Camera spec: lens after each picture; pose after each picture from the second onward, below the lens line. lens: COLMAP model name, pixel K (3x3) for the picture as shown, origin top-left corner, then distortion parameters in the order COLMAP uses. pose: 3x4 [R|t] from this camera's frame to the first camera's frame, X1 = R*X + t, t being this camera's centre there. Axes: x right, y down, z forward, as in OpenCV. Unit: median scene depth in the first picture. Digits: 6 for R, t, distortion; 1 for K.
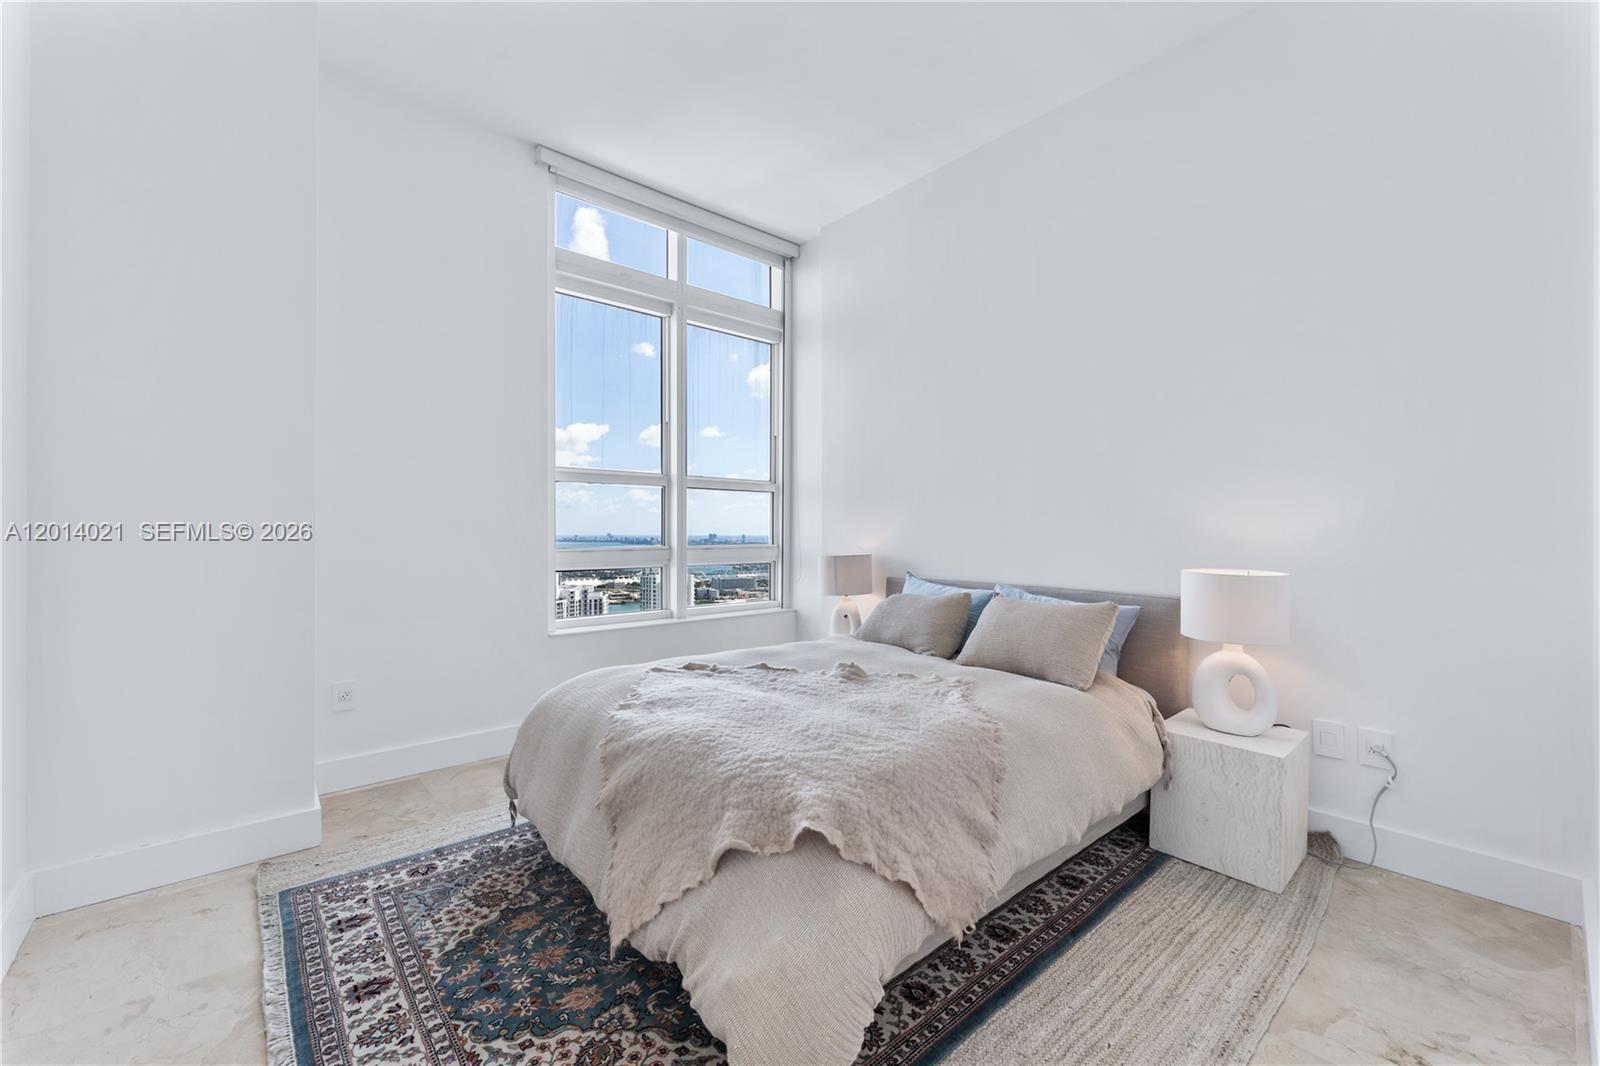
lens RADIAL K [[647.4, 0, 798.7], [0, 647.4, 516.1], [0, 0, 1]] dist [-0.001124, -0.000500]
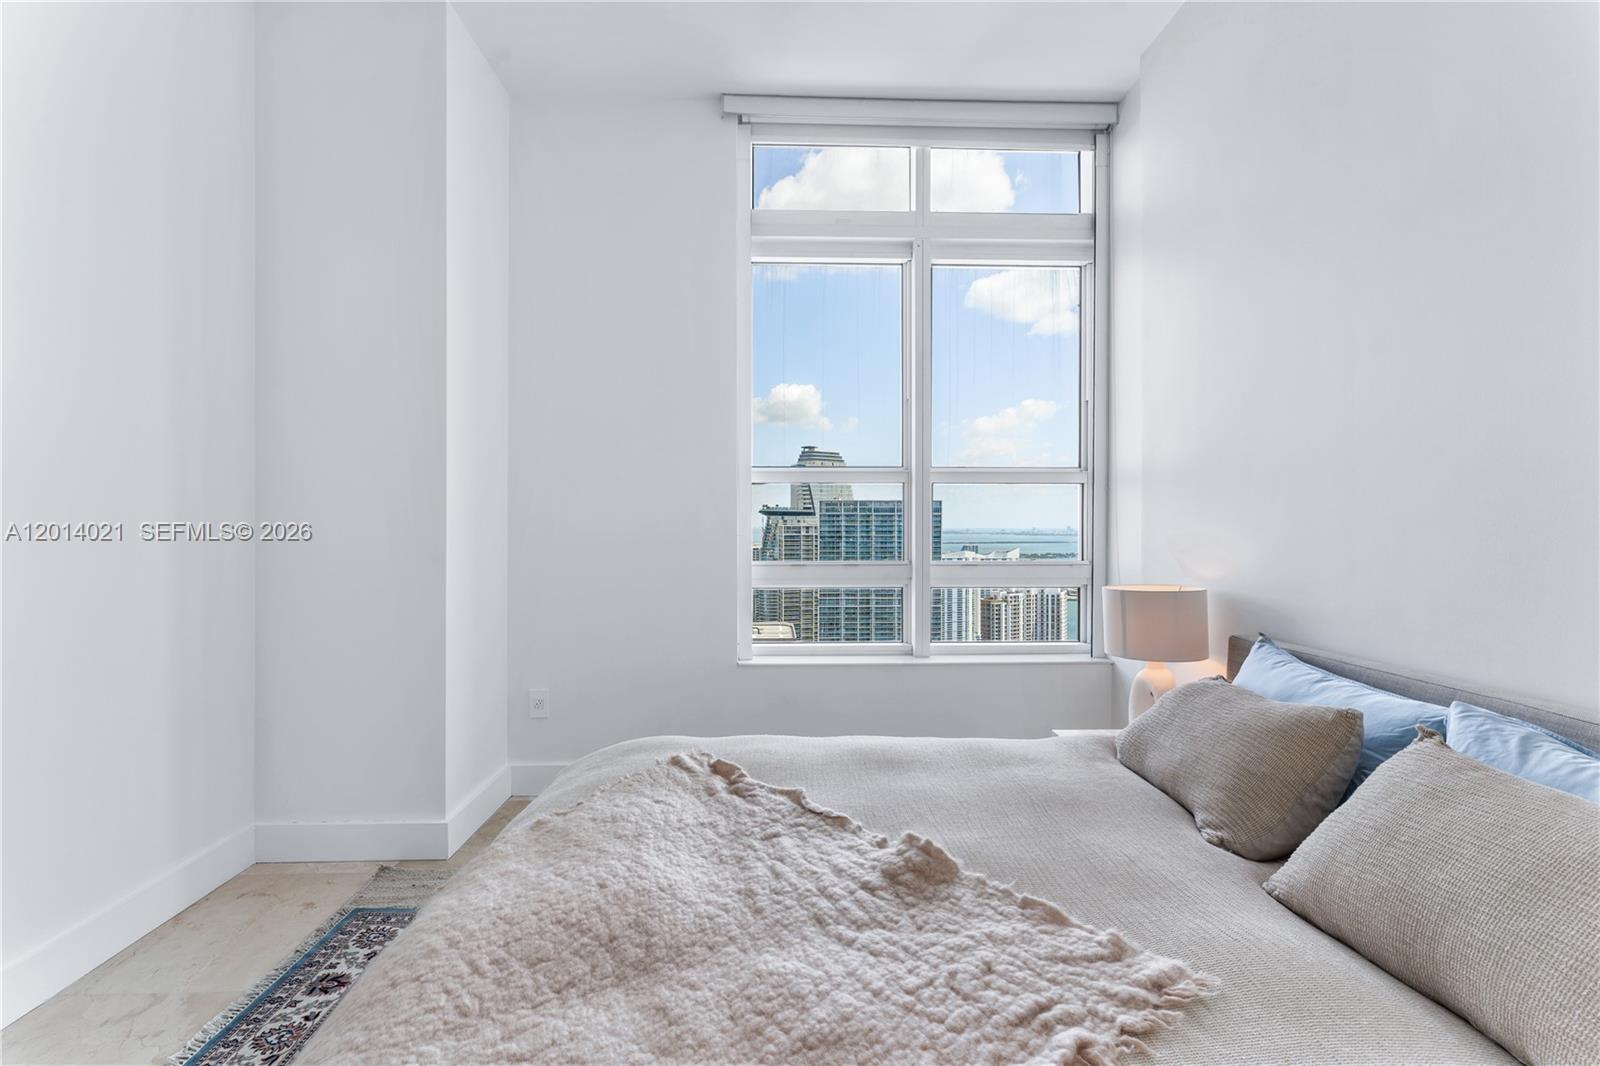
lens RADIAL K [[647.4, 0, 798.7], [0, 647.4, 516.1], [0, 0, 1]] dist [-0.001124, -0.000500]
pose [[0.773520, -0.007730, -0.633725, 0.215863], [0.014958, 0.999870, 0.006061, -0.015366], [0.633595, -0.014168, 0.773535, 0.383272]]
